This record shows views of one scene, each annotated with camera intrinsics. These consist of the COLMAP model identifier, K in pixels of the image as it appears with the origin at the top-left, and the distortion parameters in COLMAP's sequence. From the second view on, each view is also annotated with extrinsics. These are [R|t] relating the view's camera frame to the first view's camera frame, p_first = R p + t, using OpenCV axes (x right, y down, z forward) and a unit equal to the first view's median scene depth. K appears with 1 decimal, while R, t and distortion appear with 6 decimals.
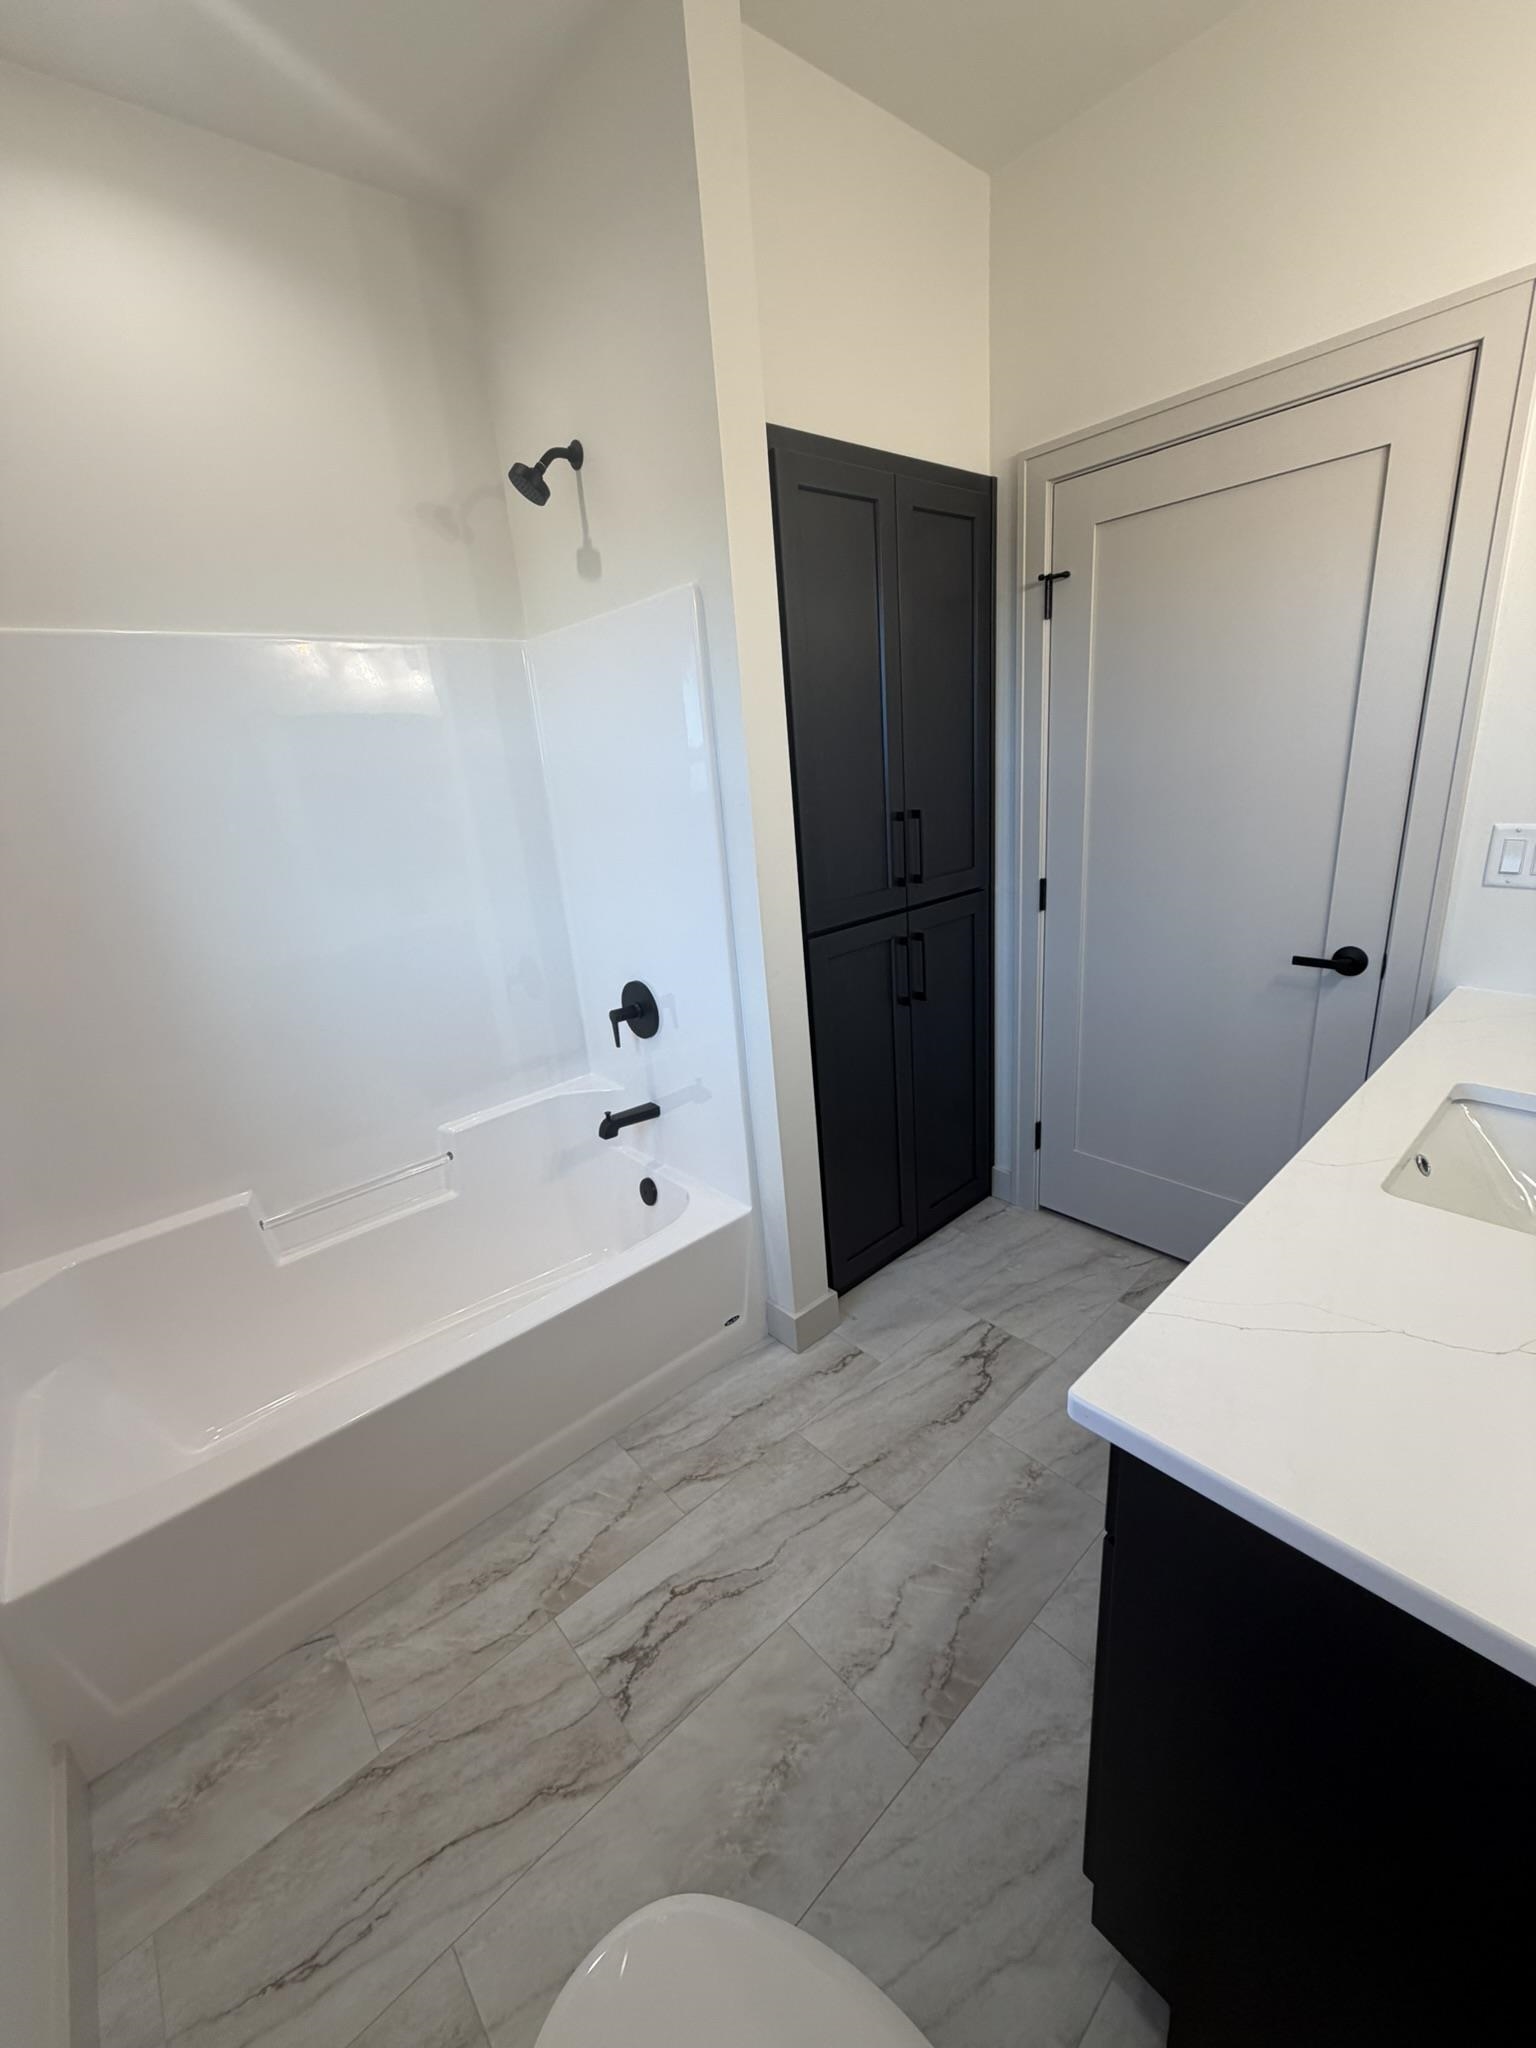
lens RADIAL K [[817.3, 0, 771.4], [0, 817.3, 1018.3], [0, 0, 1]] dist [0.000230, 0.000355]
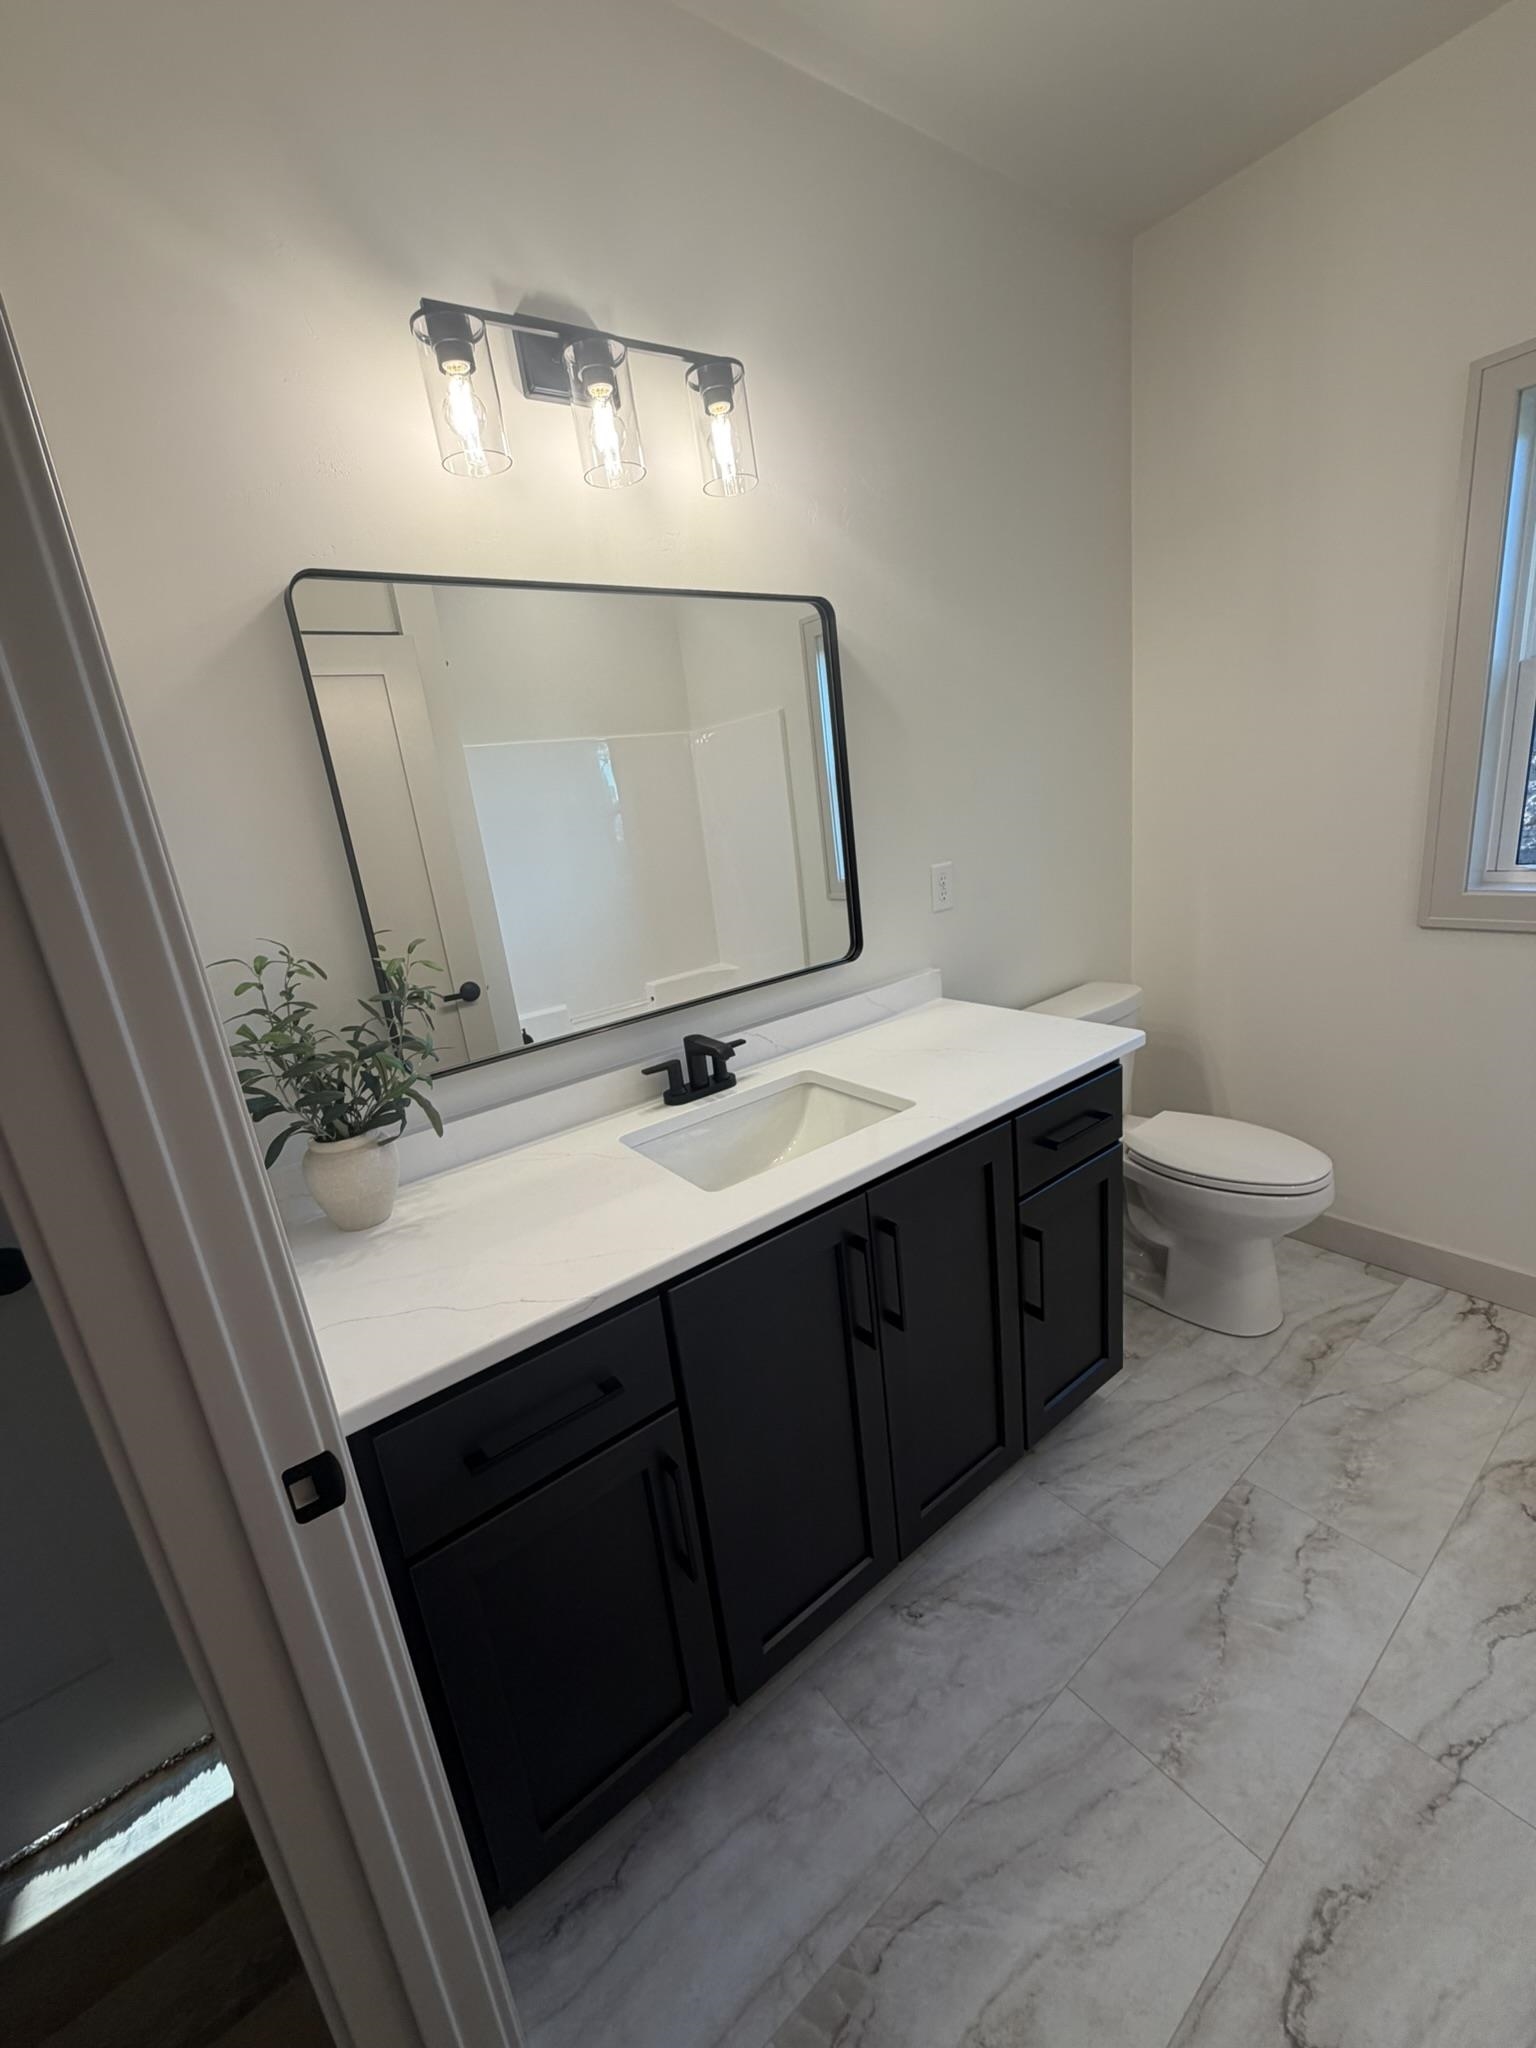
lens RADIAL K [[817.3, 0, 771.4], [0, 817.3, 1018.3], [0, 0, 1]] dist [0.000230, 0.000355]
pose [[-0.977821, 0.168390, 0.124543, 0.521596], [0.209073, 0.820084, 0.532683, -0.477860], [-0.012438, 0.546907, -0.837101, 1.396178]]
